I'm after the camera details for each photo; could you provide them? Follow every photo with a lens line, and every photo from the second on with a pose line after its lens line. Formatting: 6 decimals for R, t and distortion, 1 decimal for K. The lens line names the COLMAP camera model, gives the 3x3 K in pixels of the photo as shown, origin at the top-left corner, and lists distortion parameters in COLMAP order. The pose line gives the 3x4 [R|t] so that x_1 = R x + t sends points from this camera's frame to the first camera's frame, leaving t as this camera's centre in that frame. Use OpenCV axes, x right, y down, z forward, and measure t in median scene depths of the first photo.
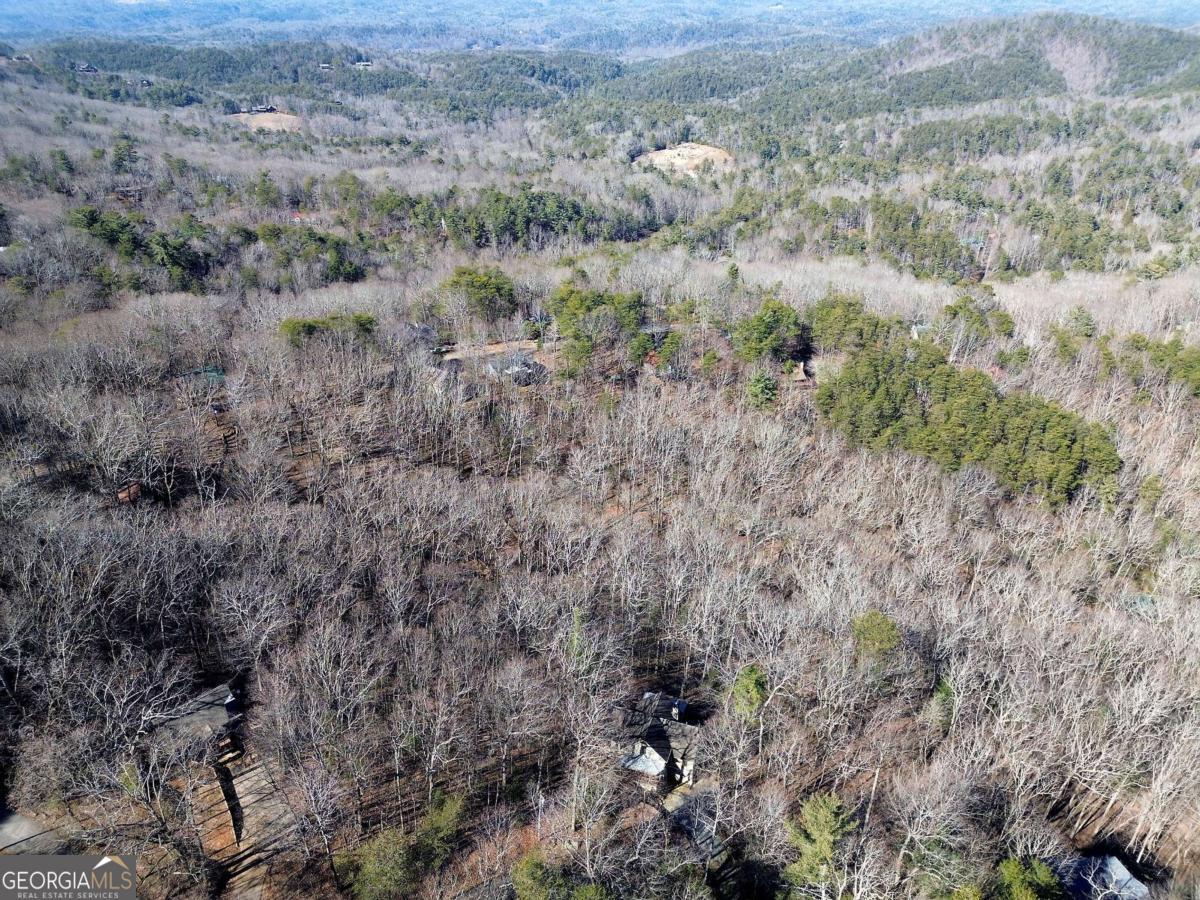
lens RADIAL K [[837.0, 0, 604.3], [0, 837.0, 450.3], [0, 0, 1]] dist [0.101624, -0.107931]
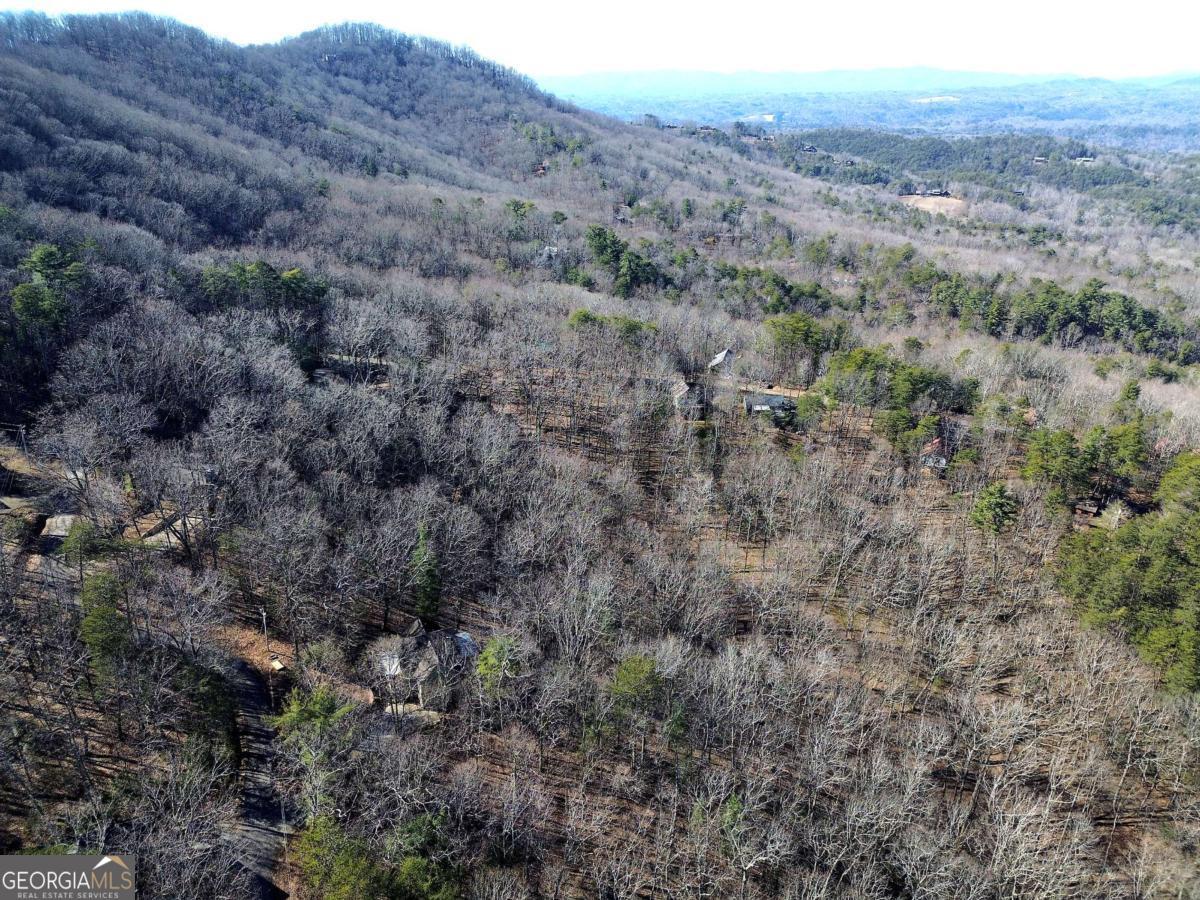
lens RADIAL K [[839.8, 0, 603.1], [0, 839.8, 448.2], [0, 0, 1]] dist [0.082417, -0.072875]
pose [[0.692744, 0.292005, -0.659423, 0.304879], [-0.355504, 0.933817, 0.040044, -0.015838], [0.627474, 0.206687, 0.750705, 0.088905]]
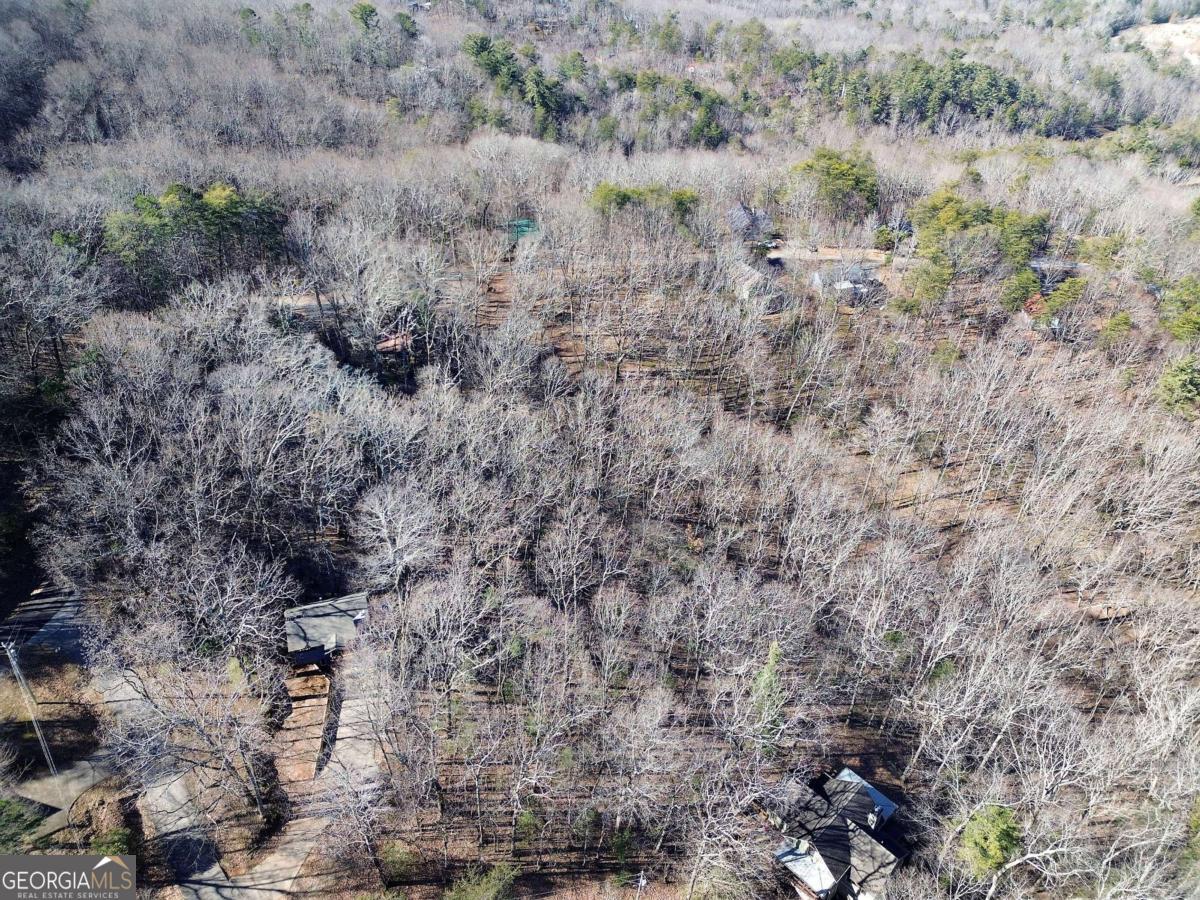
lens RADIAL K [[839.8, 0, 603.1], [0, 839.8, 448.2], [0, 0, 1]] dist [0.082417, -0.072875]
pose [[0.889389, 0.276106, -0.364352, 0.020366], [-0.221857, 0.957547, 0.184072, -0.029929], [0.399707, -0.082877, 0.912889, 0.088932]]
